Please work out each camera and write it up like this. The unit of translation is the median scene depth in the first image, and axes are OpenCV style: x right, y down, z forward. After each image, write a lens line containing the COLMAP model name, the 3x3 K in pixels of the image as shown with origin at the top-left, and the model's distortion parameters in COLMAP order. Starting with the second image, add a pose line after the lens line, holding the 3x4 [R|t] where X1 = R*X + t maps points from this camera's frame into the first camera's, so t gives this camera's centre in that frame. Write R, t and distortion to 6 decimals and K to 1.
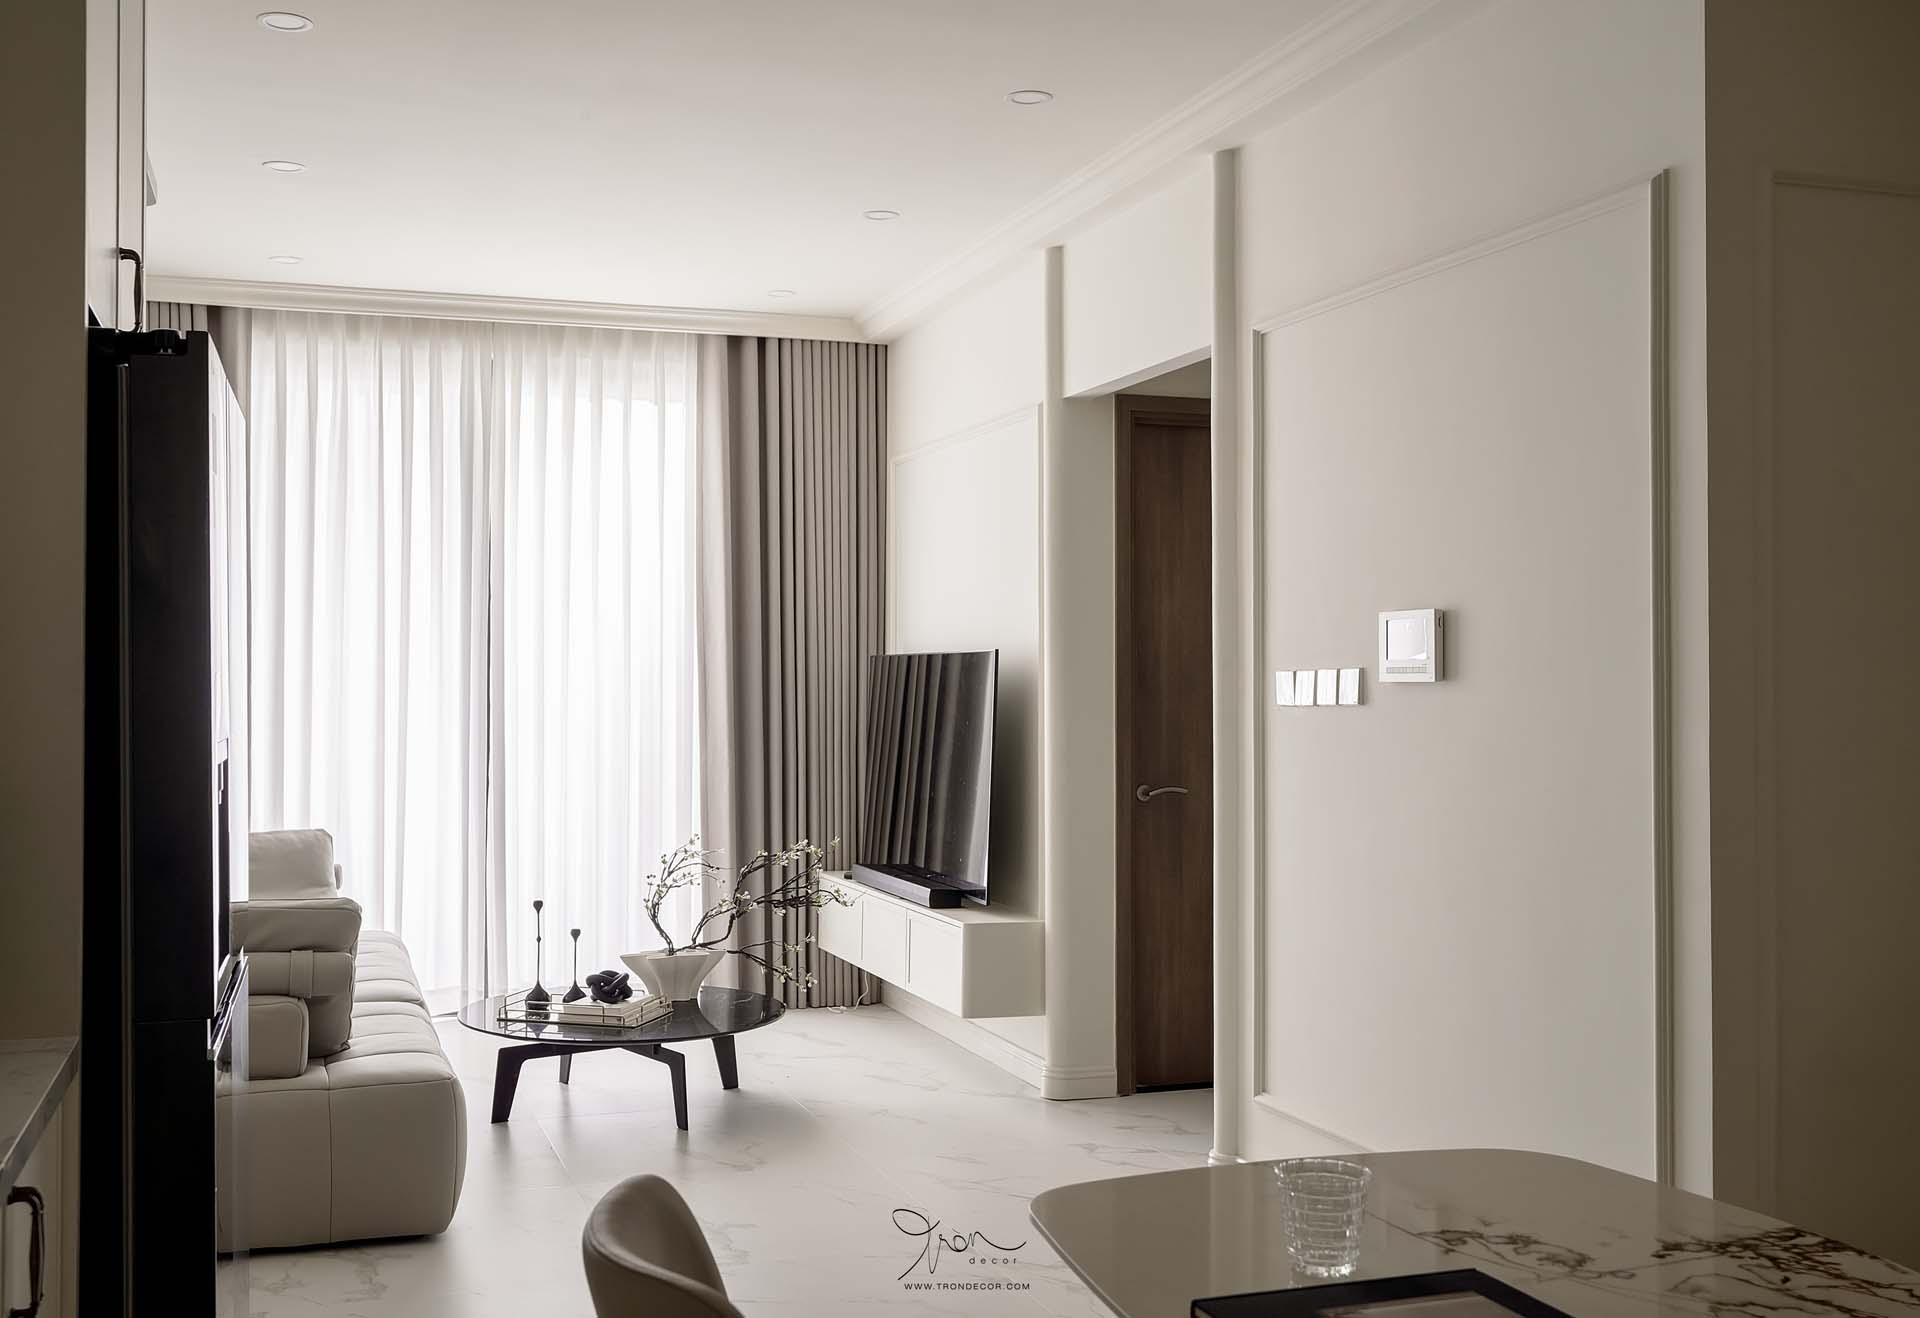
lens RADIAL K [[1933.2, 0, 950.5], [0, 1933.2, 643.4], [0, 0, 1]] dist [-0.002577, 0.000000]
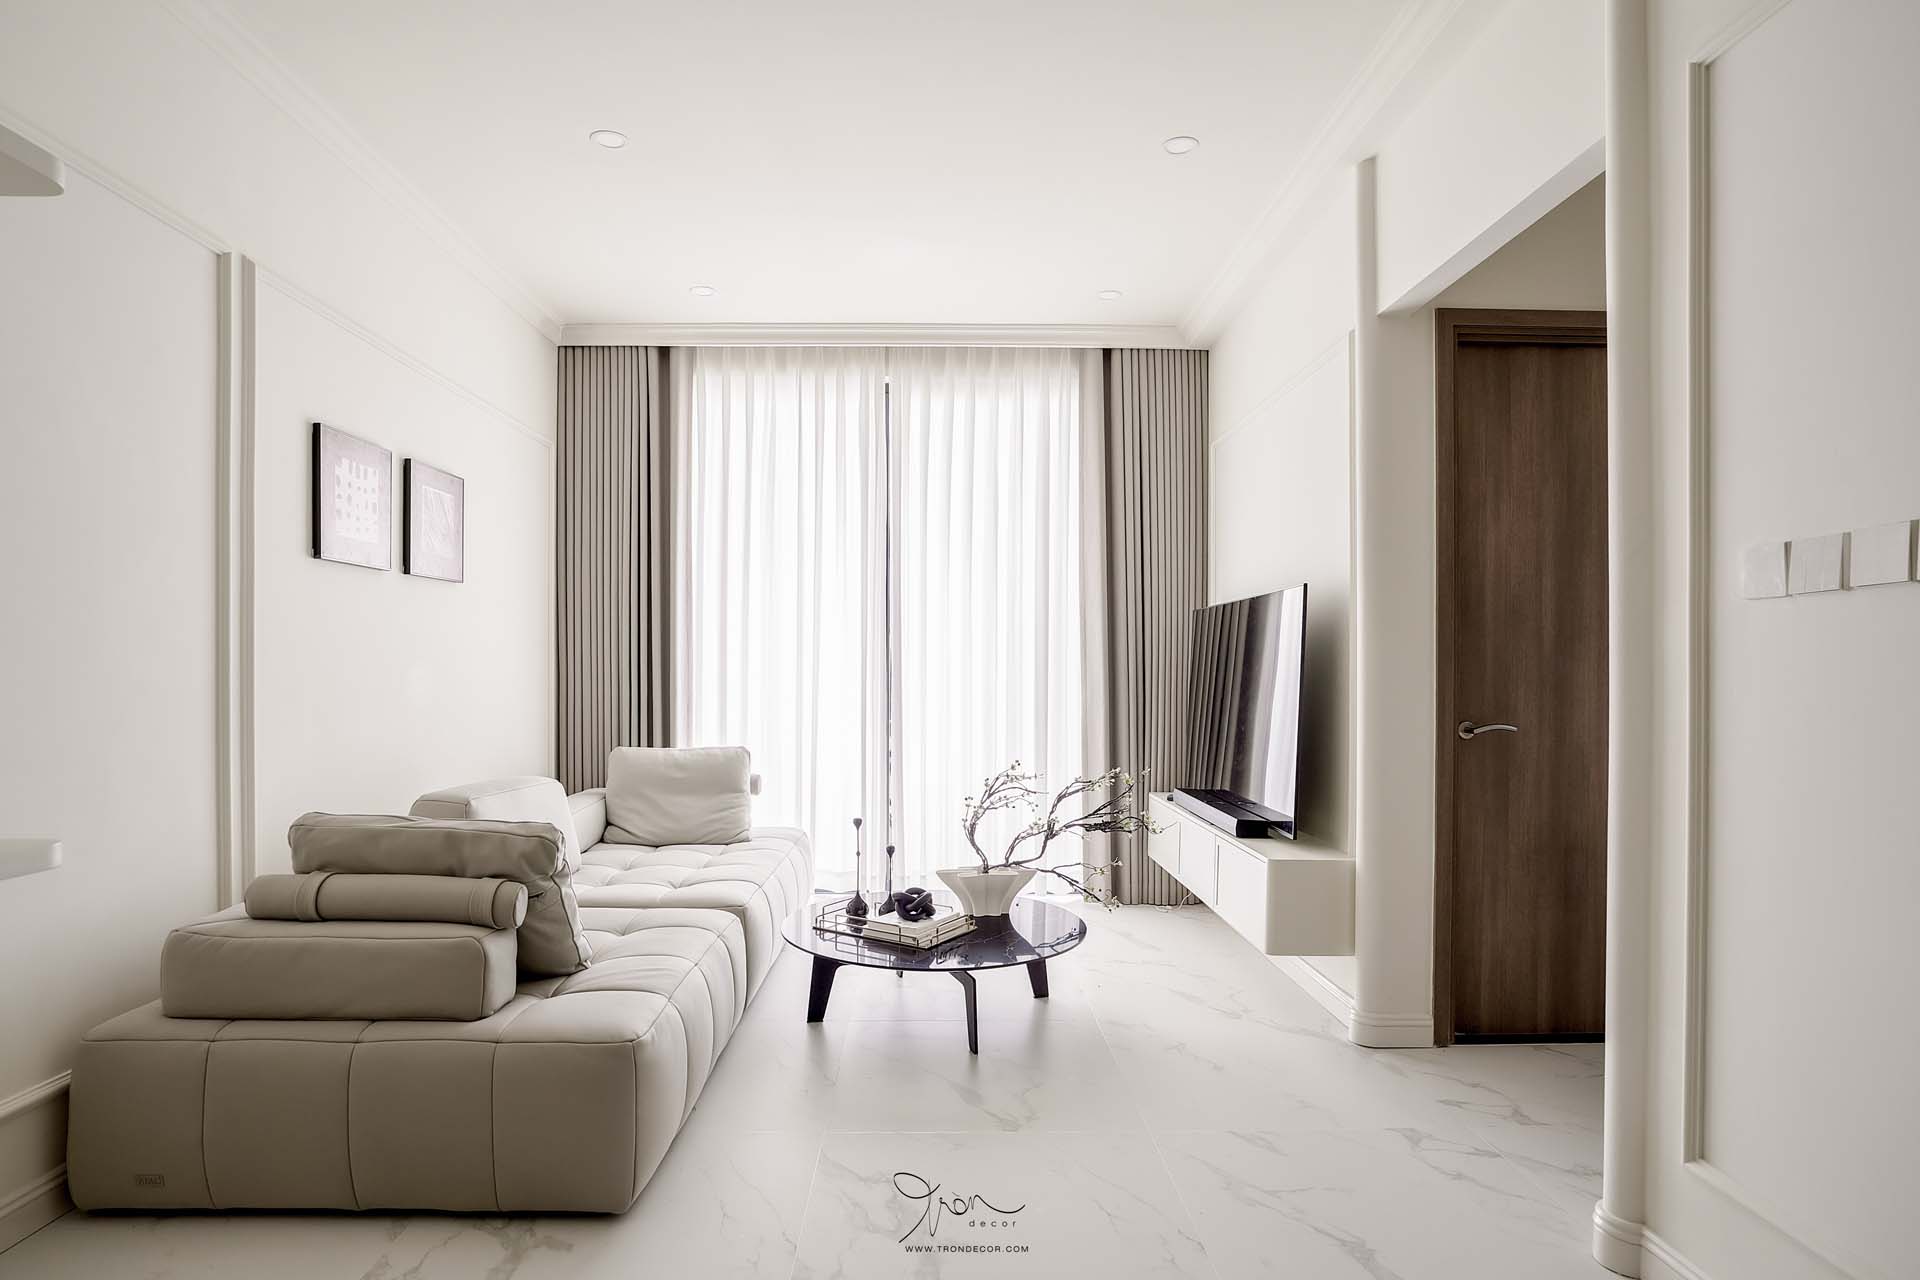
lens RADIAL K [[1018.8, 0, 943.7], [0, 1018.8, 674.0], [0, 0, 1]] dist [-0.032945, 0.001561]
pose [[0.949621, 0.002783, -0.313390, 0.011374], [0.003805, 0.999784, 0.020408, 0.038649], [0.313379, -0.020573, 0.949405, 0.450811]]
